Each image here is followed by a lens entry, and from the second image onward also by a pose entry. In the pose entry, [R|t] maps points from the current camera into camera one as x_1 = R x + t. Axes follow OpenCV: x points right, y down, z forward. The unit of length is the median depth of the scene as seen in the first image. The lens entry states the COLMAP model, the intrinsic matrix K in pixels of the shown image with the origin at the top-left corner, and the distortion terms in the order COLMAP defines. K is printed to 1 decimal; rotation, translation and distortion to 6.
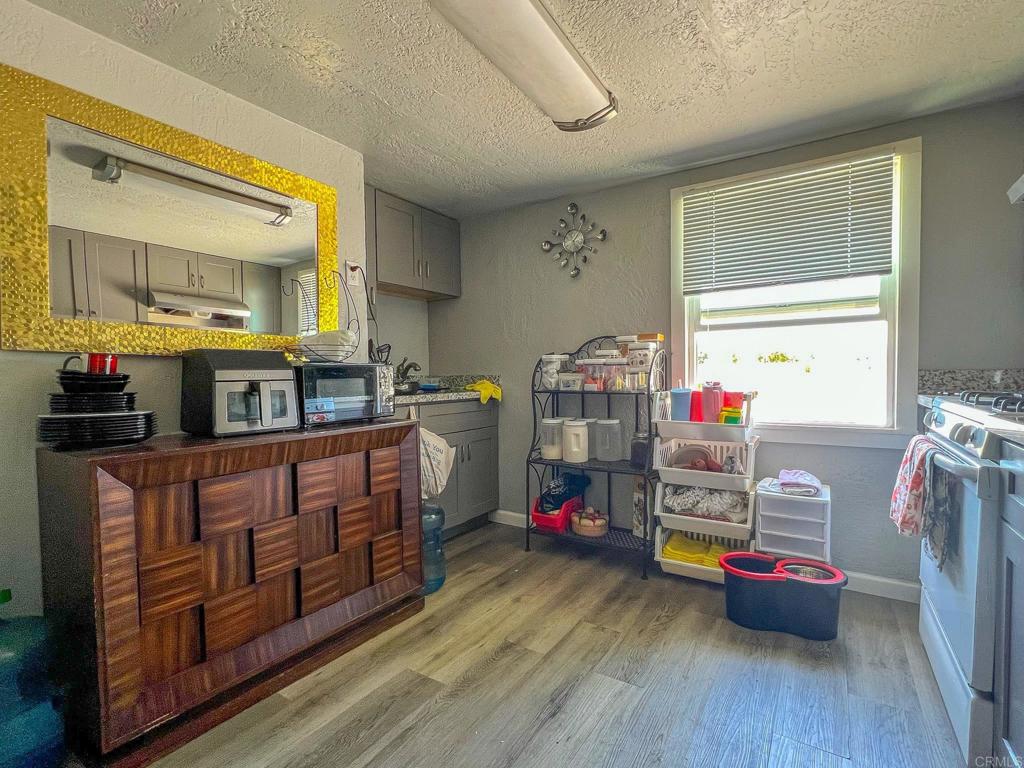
lens RADIAL K [[490.2, 0, 516.8], [0, 490.2, 388.9], [0, 0, 1]] dist [-0.002653, -0.000441]
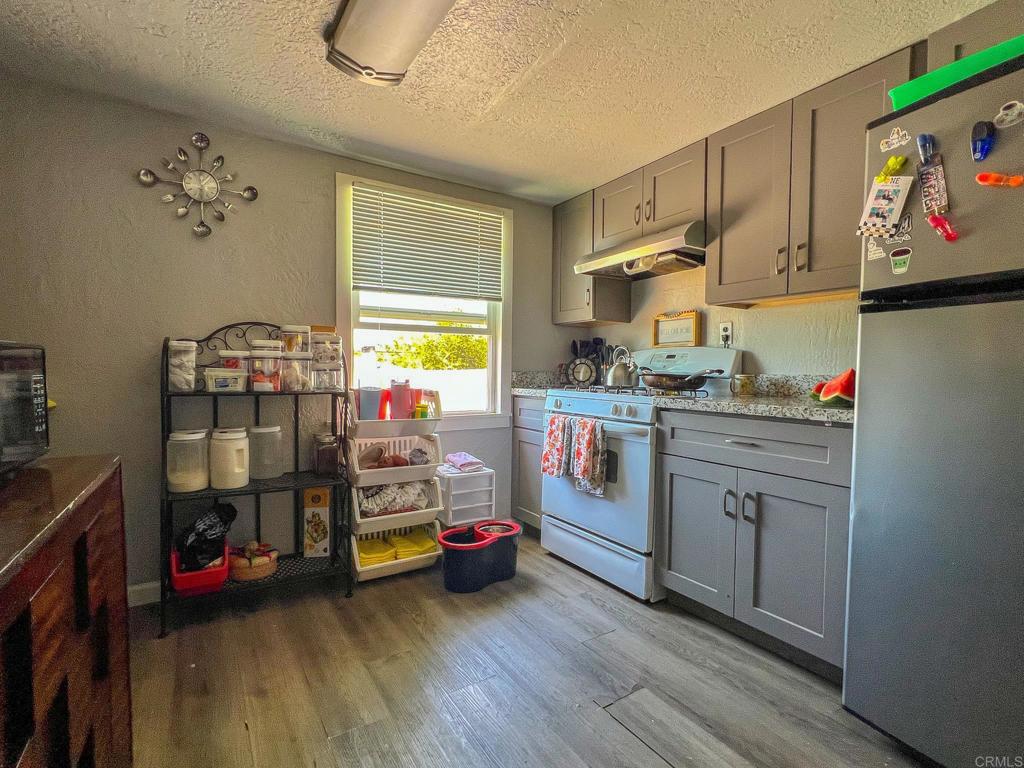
lens RADIAL K [[490.2, 0, 515.3], [0, 490.2, 385.8], [0, 0, 1]] dist [-0.002653, -0.000441]
pose [[0.420470, -0.013766, 0.907202, -0.425111], [0.014212, 0.999862, 0.008585, -0.006491], [-0.907195, 0.009283, 0.420608, 0.333070]]
